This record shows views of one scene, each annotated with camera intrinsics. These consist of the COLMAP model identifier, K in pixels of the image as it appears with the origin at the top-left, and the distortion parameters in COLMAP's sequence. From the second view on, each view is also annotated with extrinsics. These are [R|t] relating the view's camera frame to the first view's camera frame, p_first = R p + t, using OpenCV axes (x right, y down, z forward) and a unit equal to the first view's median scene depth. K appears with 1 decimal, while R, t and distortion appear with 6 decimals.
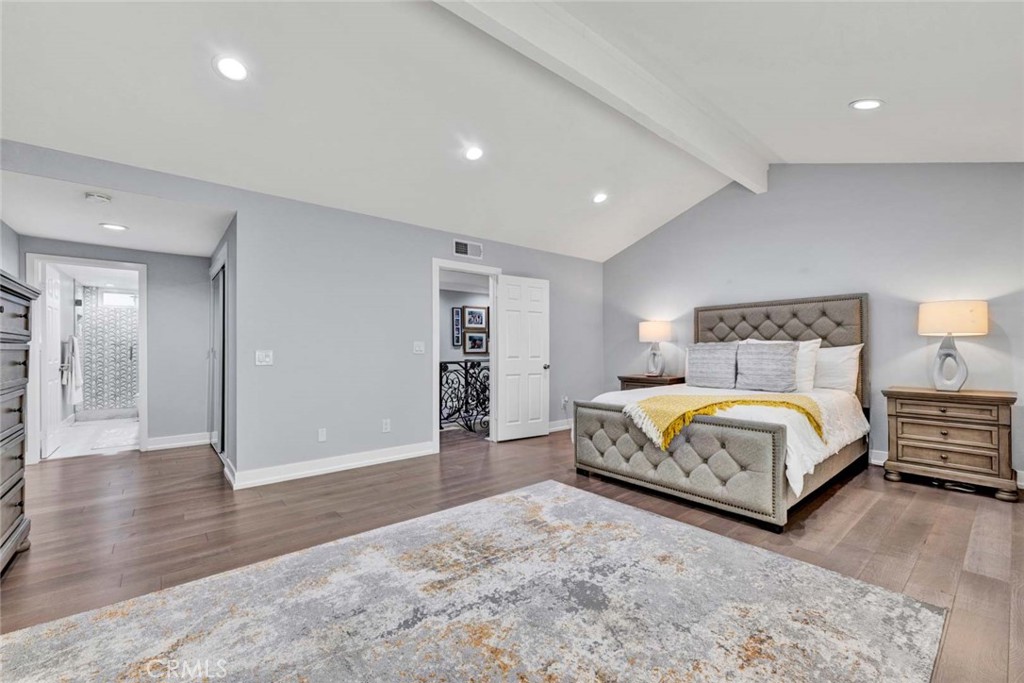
lens RADIAL K [[423.9, 0, 541.0], [0, 423.9, 337.6], [0, 0, 1]] dist [-0.004029, -0.000294]
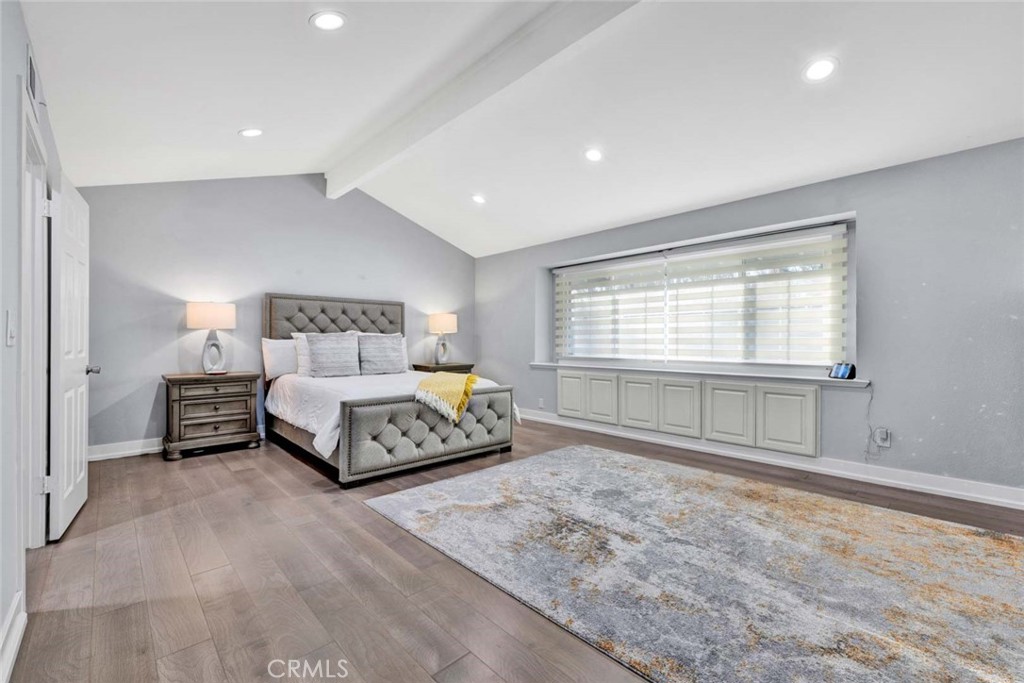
lens RADIAL K [[427.4, 0, 488.7], [0, 427.4, 338.1], [0, 0, 1]] dist [-0.001766, -0.000212]
pose [[-0.005479, 0.010473, 0.999930, -1.143671], [-0.033385, 0.999386, -0.010651, 0.038271], [-0.999428, -0.033441, -0.005126, 1.118972]]
